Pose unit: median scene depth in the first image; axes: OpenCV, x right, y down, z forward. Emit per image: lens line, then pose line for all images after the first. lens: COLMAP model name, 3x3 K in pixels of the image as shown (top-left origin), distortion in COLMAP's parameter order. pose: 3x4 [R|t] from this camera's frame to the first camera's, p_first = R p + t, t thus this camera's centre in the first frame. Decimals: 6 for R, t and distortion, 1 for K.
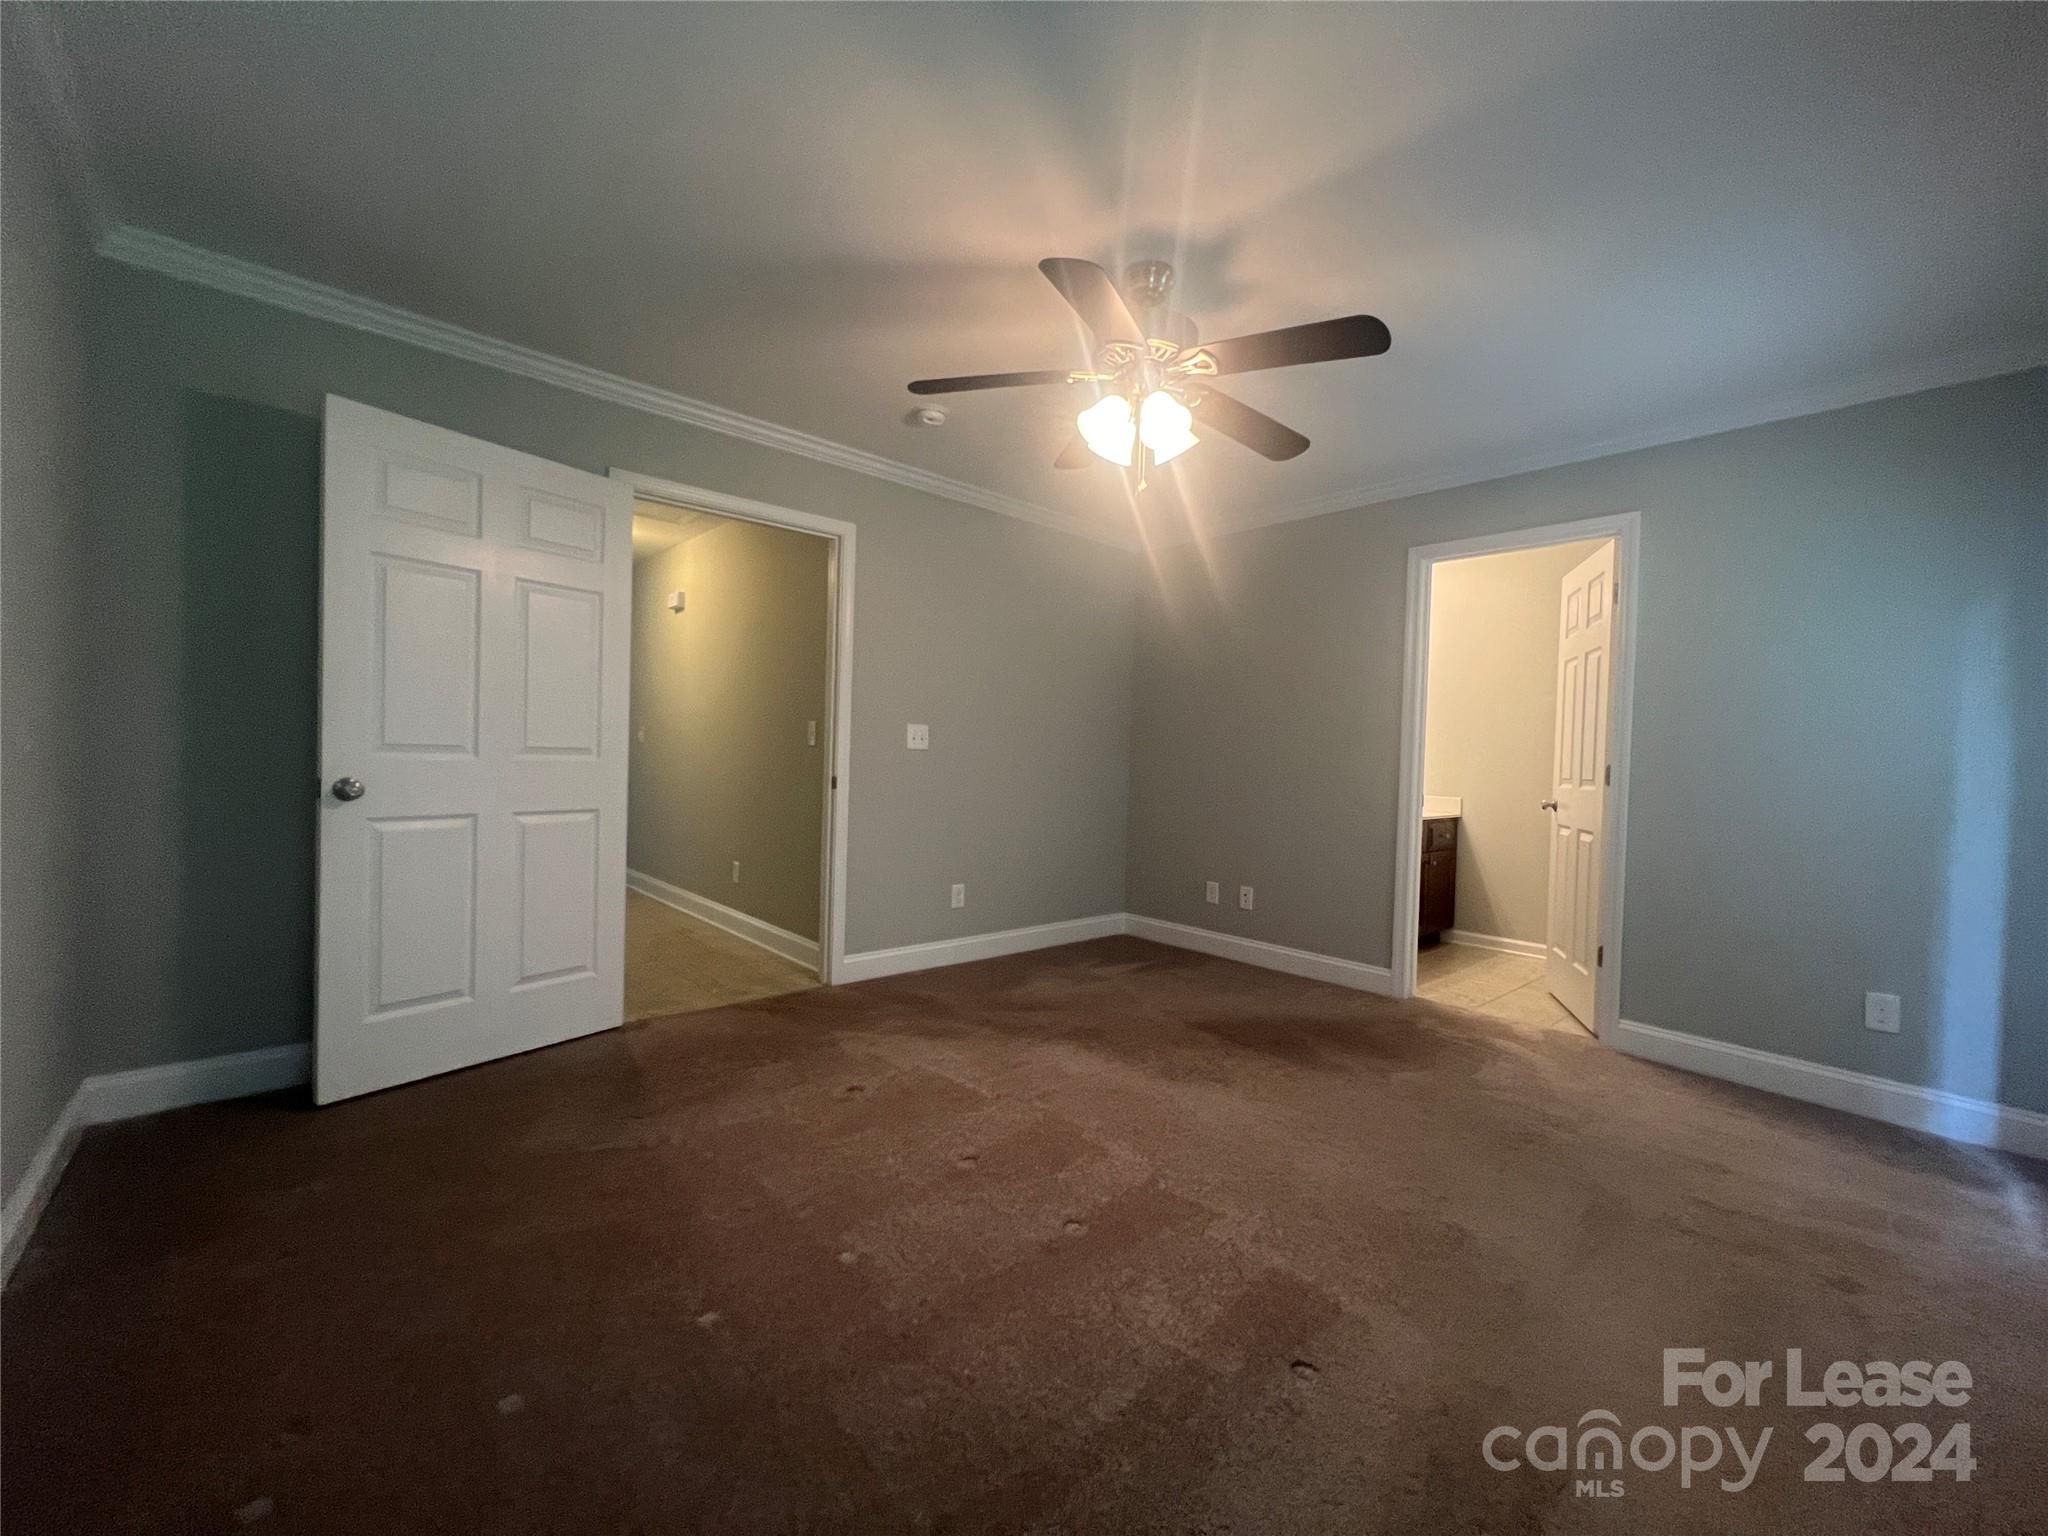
lens RADIAL K [[812.4, 0, 1024.0], [0, 812.4, 768.0], [0, 0, 1]] dist [-0.003314, 0.000599]
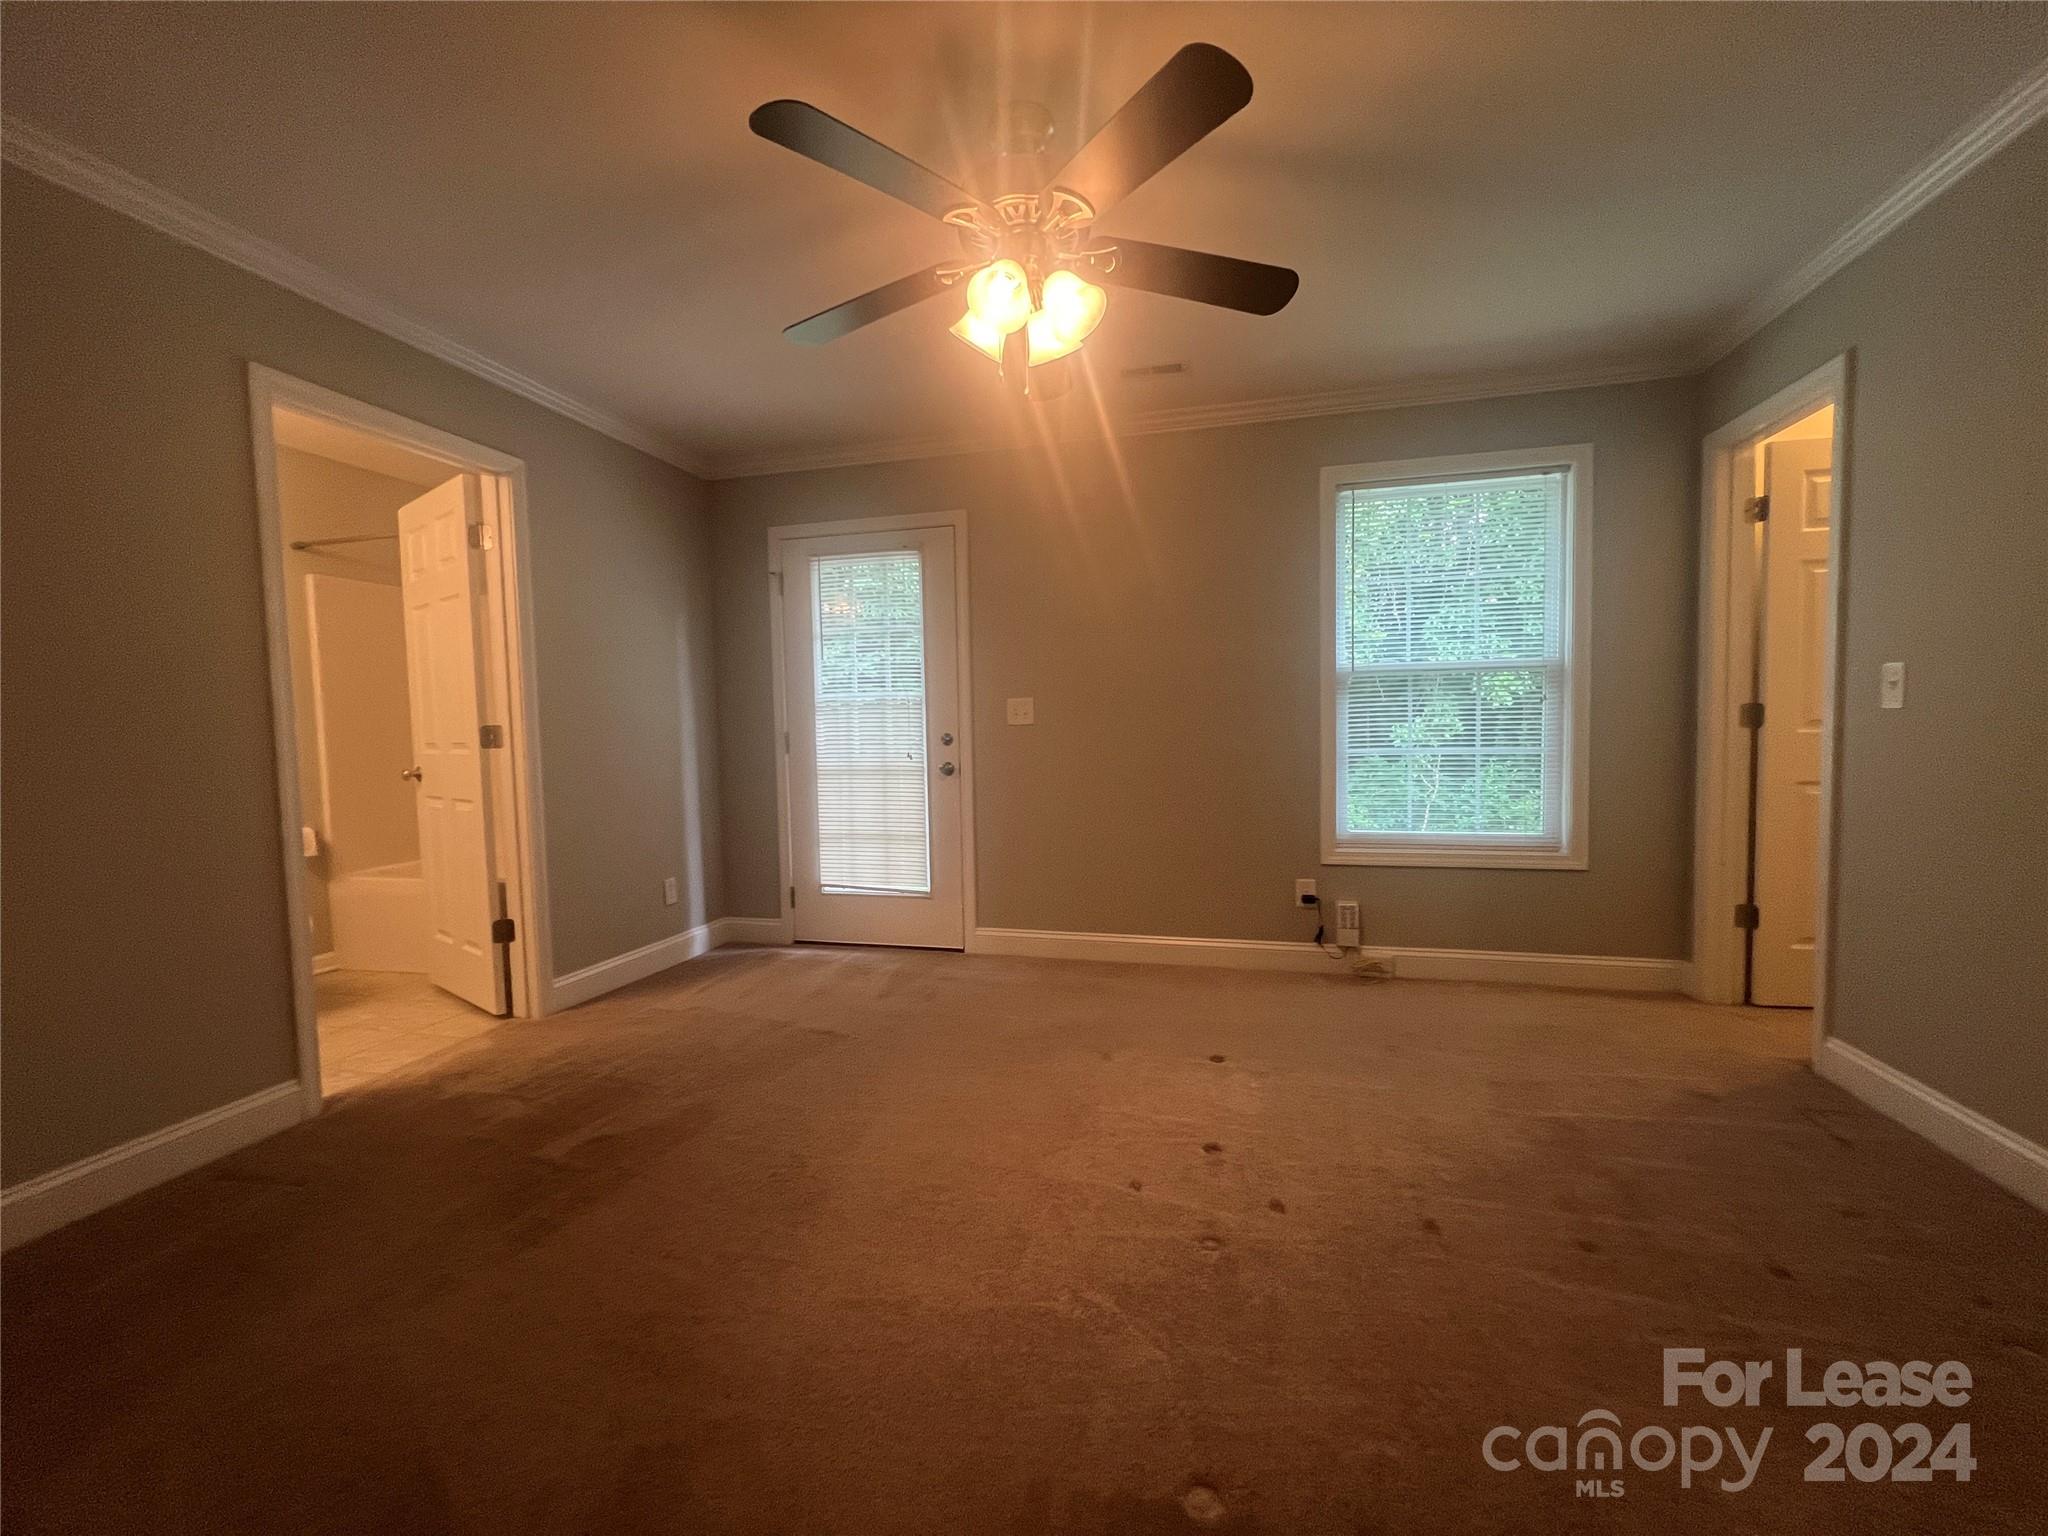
lens RADIAL K [[812.4, 0, 1024.0], [0, 812.4, 768.0], [0, 0, 1]] dist [-0.003314, 0.000599]
pose [[-0.589764, -0.060053, 0.805340, -0.393255], [0.002736, 0.997077, 0.076355, -0.022838], [-0.807571, 0.047235, -0.587876, 1.119529]]
